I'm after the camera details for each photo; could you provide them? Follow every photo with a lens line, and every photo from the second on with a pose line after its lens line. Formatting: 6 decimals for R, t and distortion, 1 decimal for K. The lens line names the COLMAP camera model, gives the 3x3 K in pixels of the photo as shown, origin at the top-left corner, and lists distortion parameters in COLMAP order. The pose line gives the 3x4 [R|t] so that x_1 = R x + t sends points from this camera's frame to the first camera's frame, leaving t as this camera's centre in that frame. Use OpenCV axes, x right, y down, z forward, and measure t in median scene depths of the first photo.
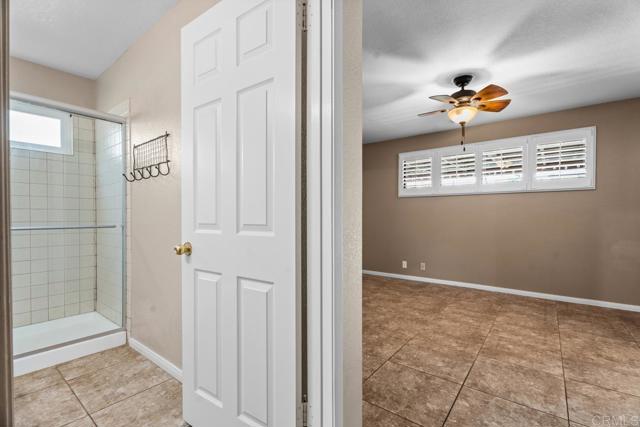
lens RADIAL K [[285.2, 0, 326.9], [0, 285.2, 221.4], [0, 0, 1]] dist [-0.001710, 0.000035]
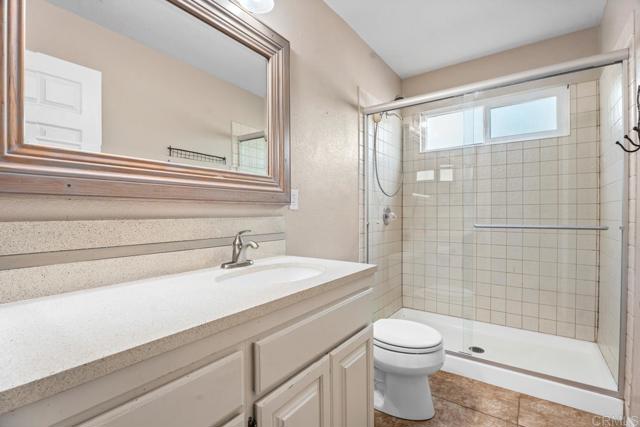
lens RADIAL K [[301.7, 0, 318.4], [0, 301.7, 217.2], [0, 0, 1]] dist [-0.005590, -0.000300]
pose [[0.026590, 0.005810, -0.999630, -0.085912], [-0.013966, 0.999888, 0.005440, -0.001530], [0.999549, 0.013816, 0.026668, 0.320592]]
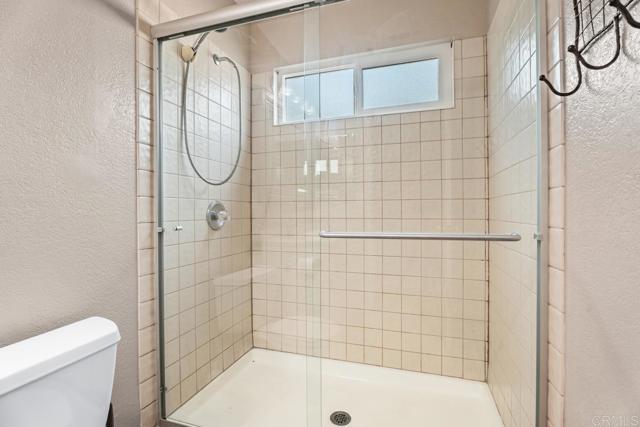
lens RADIAL K [[301.7, 0, 319.2], [0, 301.7, 212.8], [0, 0, 1]] dist [-0.005590, -0.000300]
pose [[0.320682, -0.002801, -0.947183, -0.436182], [-0.008393, 0.999948, -0.005799, -0.009543], [0.947150, 0.009810, 0.320642, 0.601717]]
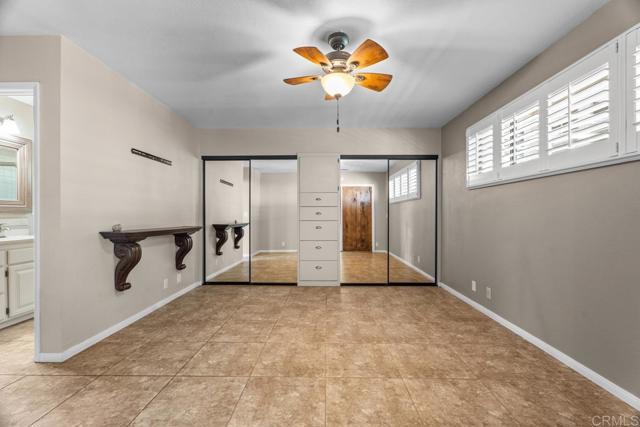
lens RADIAL K [[285.2, 0, 321.9], [0, 285.2, 215.9], [0, 0, 1]] dist [-0.001710, 0.000035]
pose [[0.602258, 0.001989, -0.798299, 1.191750], [-0.013816, 0.999873, -0.007932, -0.017949], [0.798182, 0.015806, 0.602209, 0.564586]]
